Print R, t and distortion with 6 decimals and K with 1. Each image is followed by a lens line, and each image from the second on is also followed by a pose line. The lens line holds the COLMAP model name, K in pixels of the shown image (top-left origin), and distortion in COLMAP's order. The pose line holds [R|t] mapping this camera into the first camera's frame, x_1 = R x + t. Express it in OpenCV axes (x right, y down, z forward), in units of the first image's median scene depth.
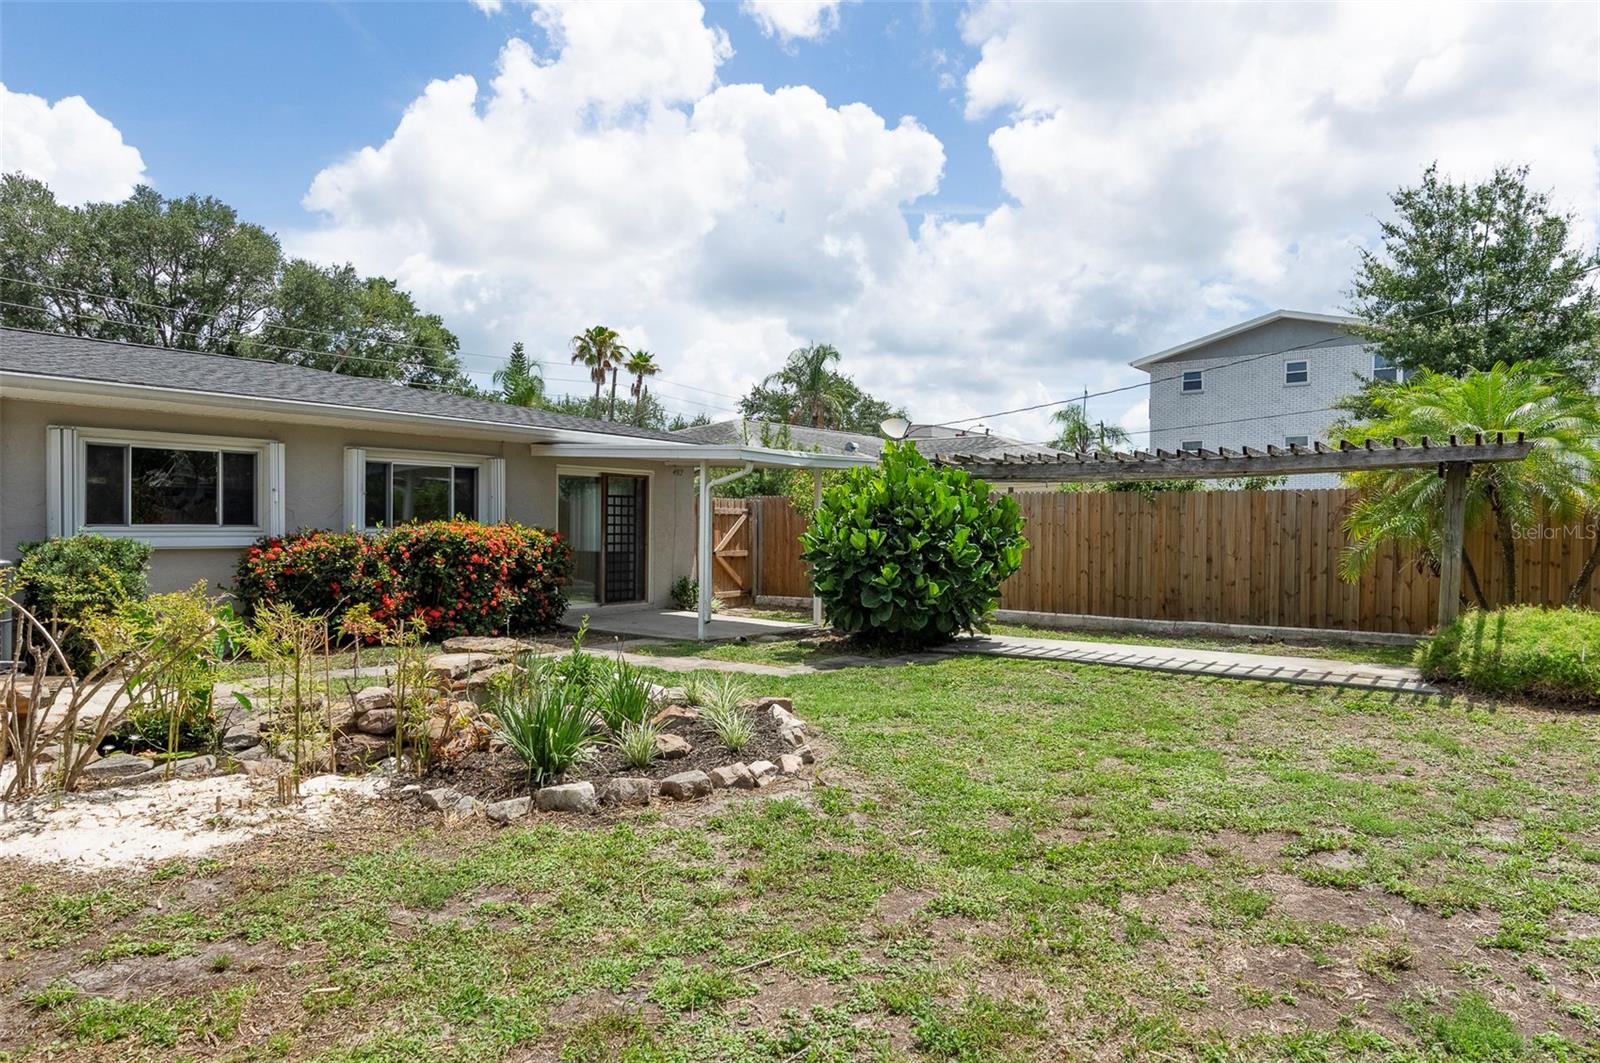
lens RADIAL K [[921.1, 0, 788.4], [0, 921.1, 535.9], [0, 0, 1]] dist [-0.002113, -0.005019]
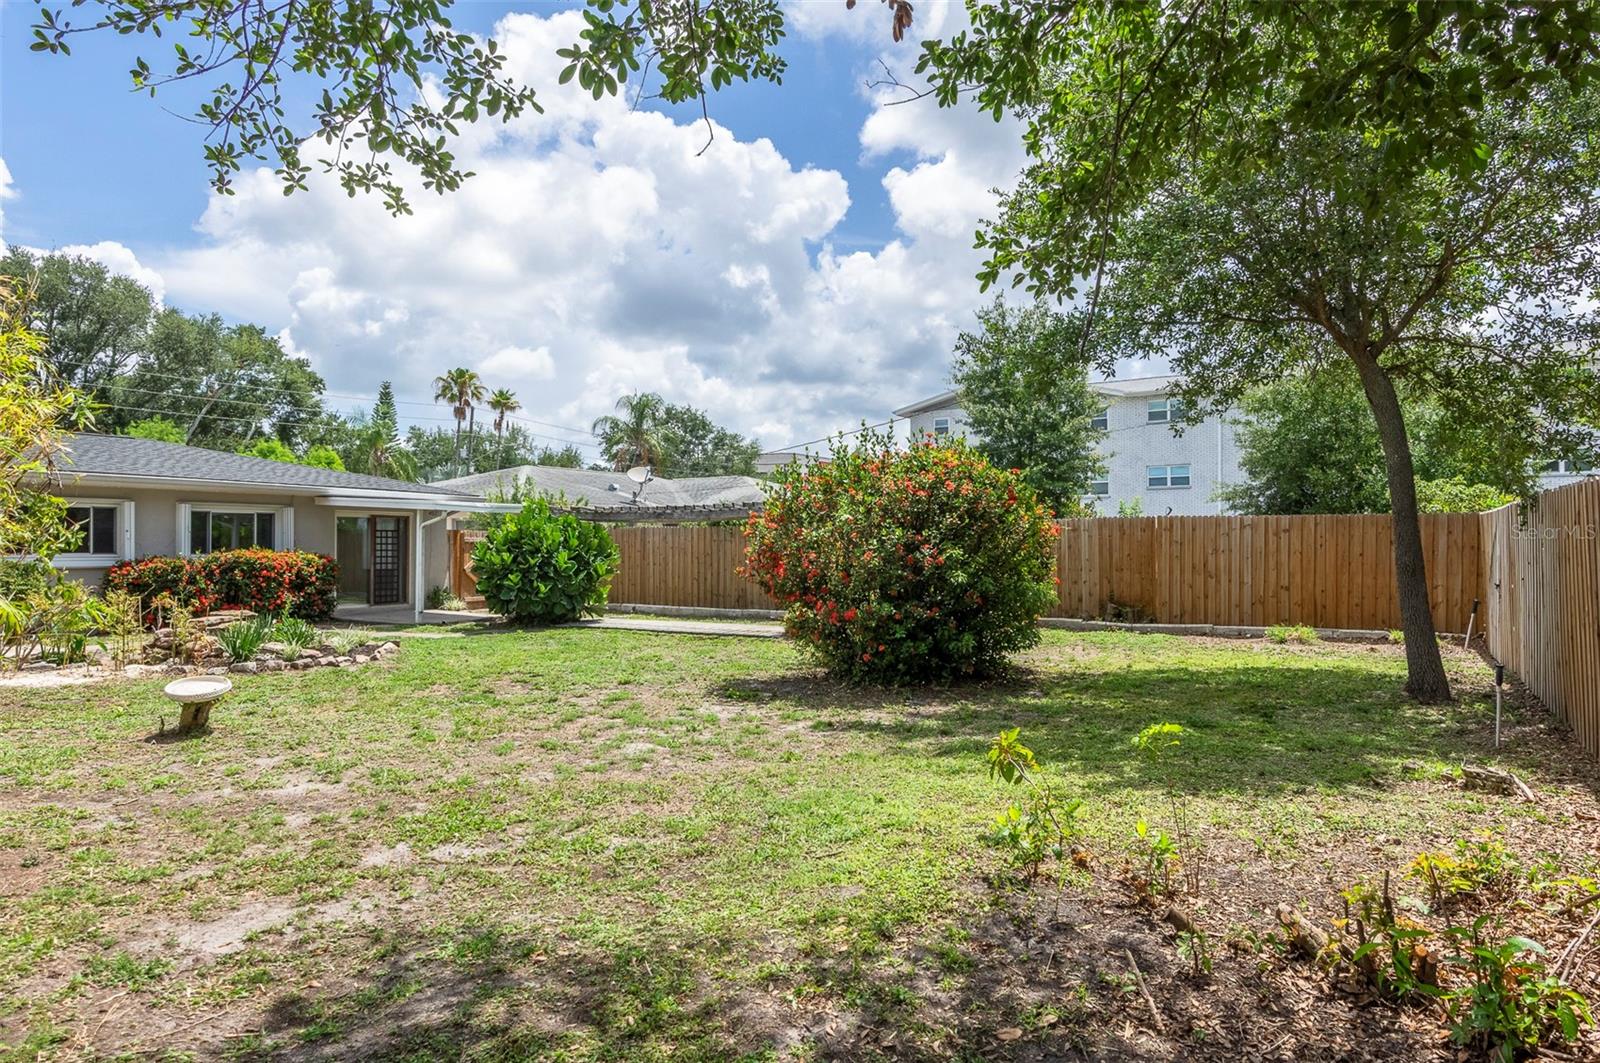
lens RADIAL K [[921.1, 0, 816.4], [0, 921.1, 526.5], [0, 0, 1]] dist [-0.002113, -0.005019]
pose [[0.993272, -0.004691, 0.115710, 0.208180], [0.008249, 0.999507, -0.030293, 0.000122], [-0.115511, 0.031043, 0.992821, -0.337432]]
